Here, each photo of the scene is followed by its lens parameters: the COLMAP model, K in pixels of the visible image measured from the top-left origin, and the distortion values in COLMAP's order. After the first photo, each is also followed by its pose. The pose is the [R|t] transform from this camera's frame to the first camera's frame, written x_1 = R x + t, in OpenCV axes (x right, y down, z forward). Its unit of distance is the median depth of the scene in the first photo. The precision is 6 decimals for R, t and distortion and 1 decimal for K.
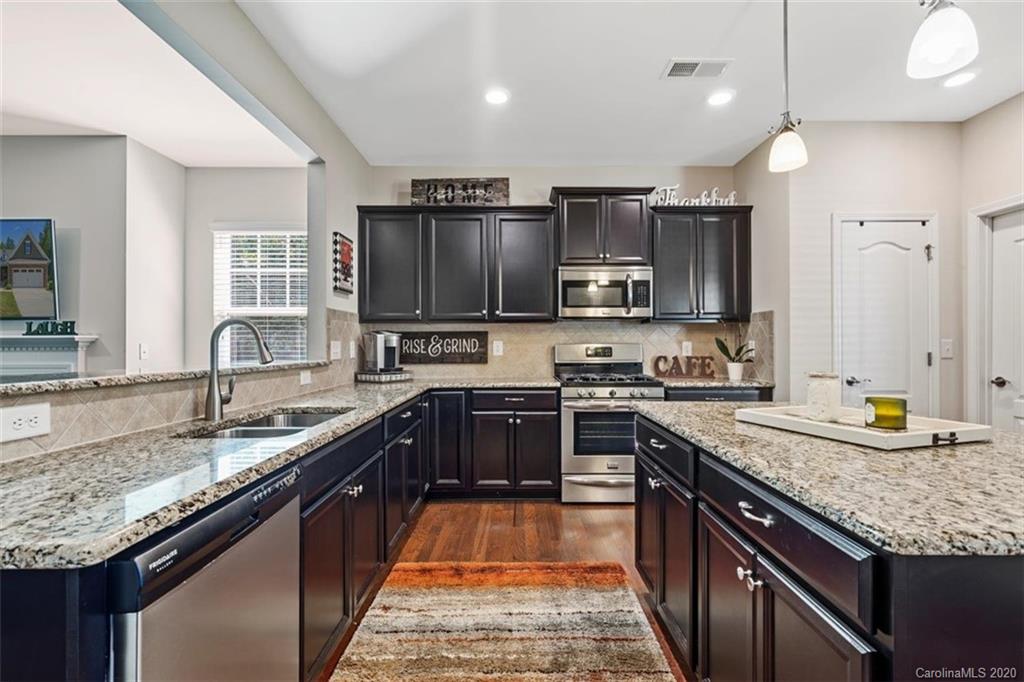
lens RADIAL K [[467.2, 0, 515.8], [0, 467.2, 342.2], [0, 0, 1]] dist [-0.005118, 0.001816]
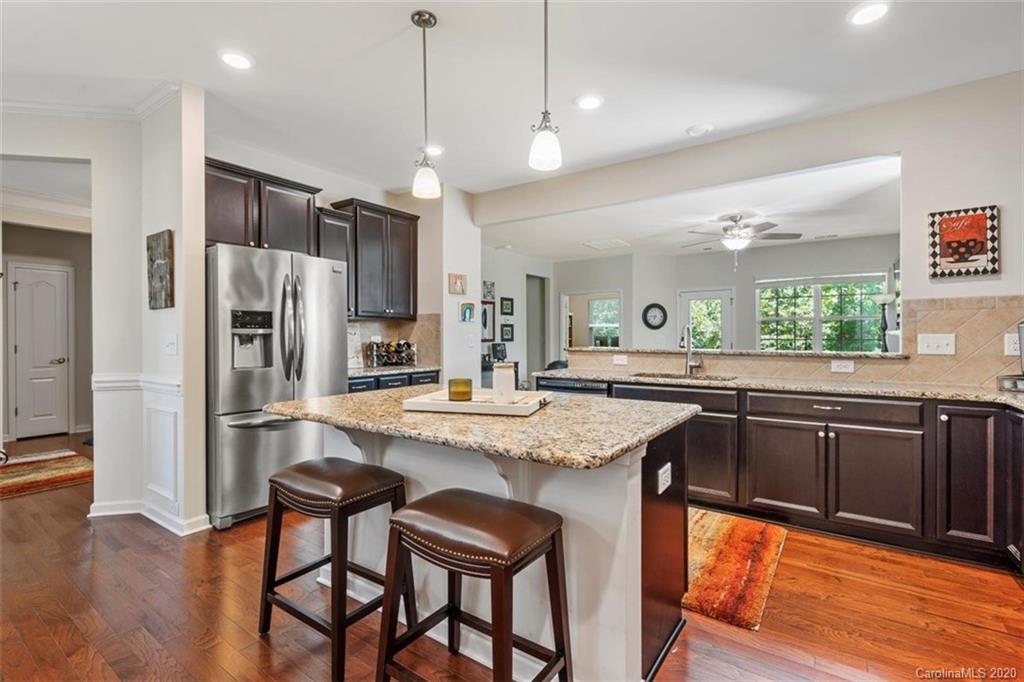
lens RADIAL K [[467.2, 0, 513.3], [0, 467.2, 337.8], [0, 0, 1]] dist [-0.005118, 0.001816]
pose [[-0.573582, 0.005932, -0.819126, 0.717406], [0.007897, 0.999967, 0.001712, -0.002530], [0.819110, -0.005486, -0.573611, 0.748148]]
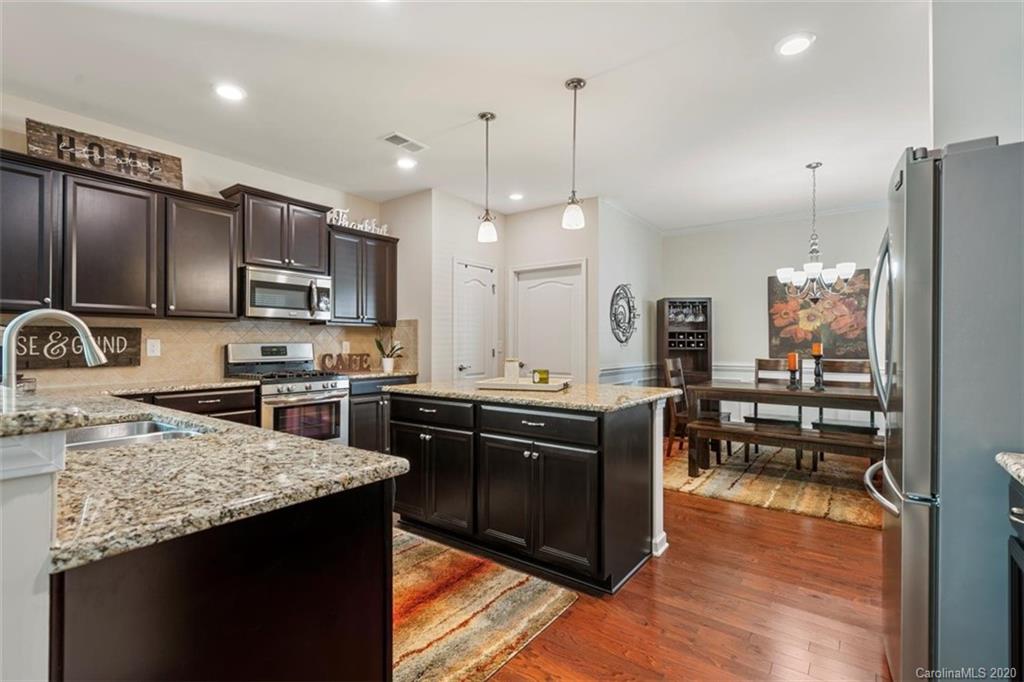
lens RADIAL K [[475.6, 0, 516.1], [0, 475.6, 340.6], [0, 0, 1]] dist [-0.002264, 0.002825]
pose [[0.593942, 0.007123, 0.804476, -0.381494], [-0.005035, 0.999974, -0.005136, 0.000567], [-0.804492, -0.001000, 0.593963, -0.066899]]
